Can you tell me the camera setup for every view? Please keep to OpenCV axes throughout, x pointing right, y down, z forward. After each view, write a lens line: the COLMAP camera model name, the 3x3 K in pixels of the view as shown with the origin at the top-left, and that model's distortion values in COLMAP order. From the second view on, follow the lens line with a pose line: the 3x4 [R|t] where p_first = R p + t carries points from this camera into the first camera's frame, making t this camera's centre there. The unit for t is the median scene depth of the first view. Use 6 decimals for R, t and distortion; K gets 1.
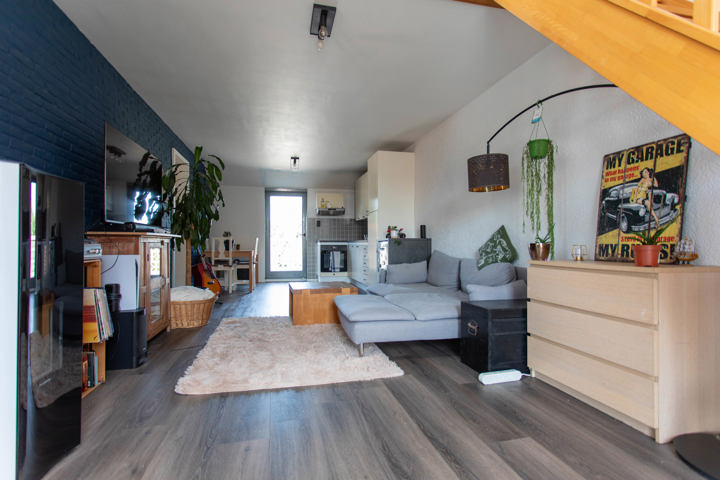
lens RADIAL K [[346.2, 0, 364.8], [0, 346.2, 237.5], [0, 0, 1]] dist [0.002877, -0.000609]
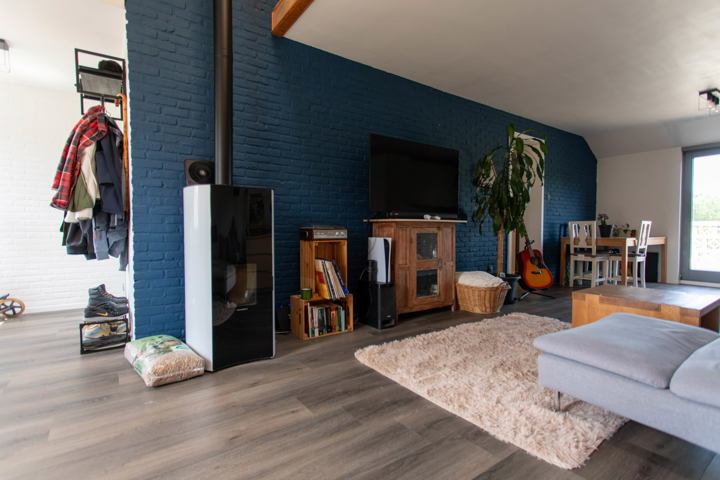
lens RADIAL K [[346.2, 0, 352.5], [0, 346.2, 244.8], [0, 0, 1]] dist [0.002877, -0.000609]
pose [[0.365422, 0.041888, -0.929899, 0.410391], [0.017933, 0.998485, 0.052025, 0.006852], [0.930669, -0.035687, 0.364118, 0.426230]]
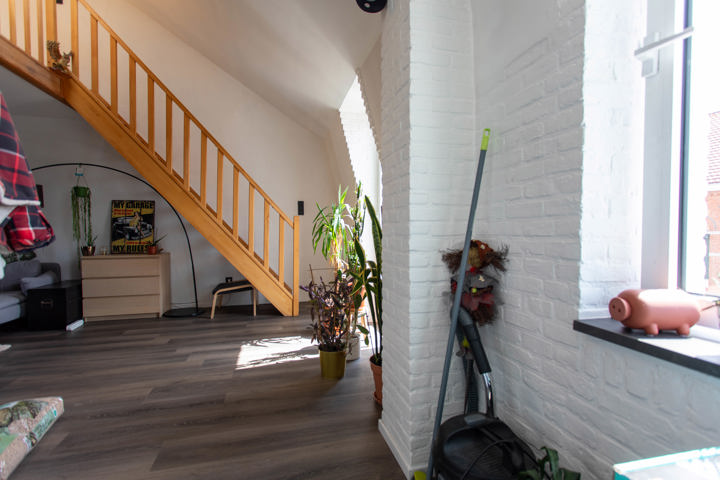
lens RADIAL K [[346.2, 0, 366.1], [0, 346.2, 241.6], [0, 0, 1]] dist [0.002877, -0.000609]
pose [[-0.017036, -0.042175, 0.998965, -1.112325], [-0.017399, 0.998971, 0.041879, -0.093264], [-0.999703, -0.016668, -0.017752, -0.346413]]
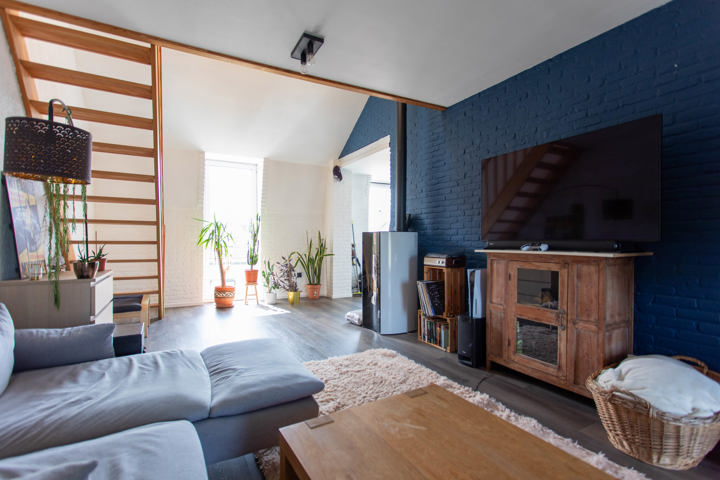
lens RADIAL K [[346.2, 0, 372.1], [0, 346.2, 240.9], [0, 0, 1]] dist [0.002877, -0.000609]
pose [[-0.959182, -0.008527, -0.282660, -0.010282], [-0.001941, 0.999720, -0.023571, -0.014508], [0.282782, -0.022060, -0.958931, 1.866001]]
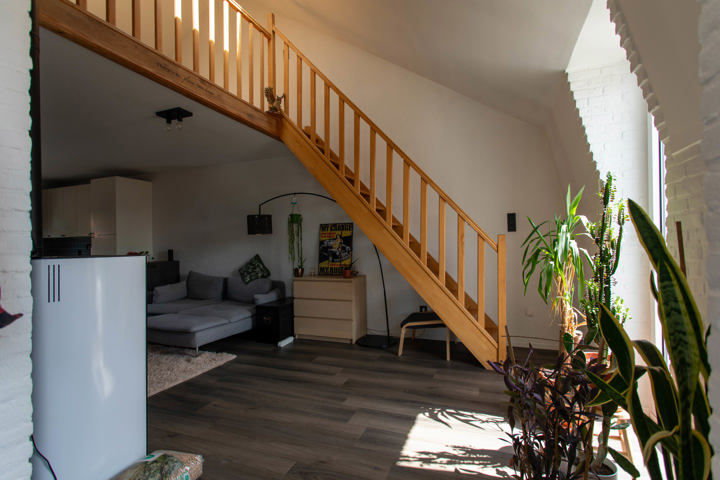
lens RADIAL K [[346.2, 0, 356.2], [0, 346.2, 239.1], [0, 0, 1]] dist [0.002877, -0.000609]
pose [[0.585756, -0.004366, 0.810475, -0.744914], [0.004722, 0.999987, 0.001975, -0.128250], [-0.810473, 0.002670, 0.585769, -0.339413]]
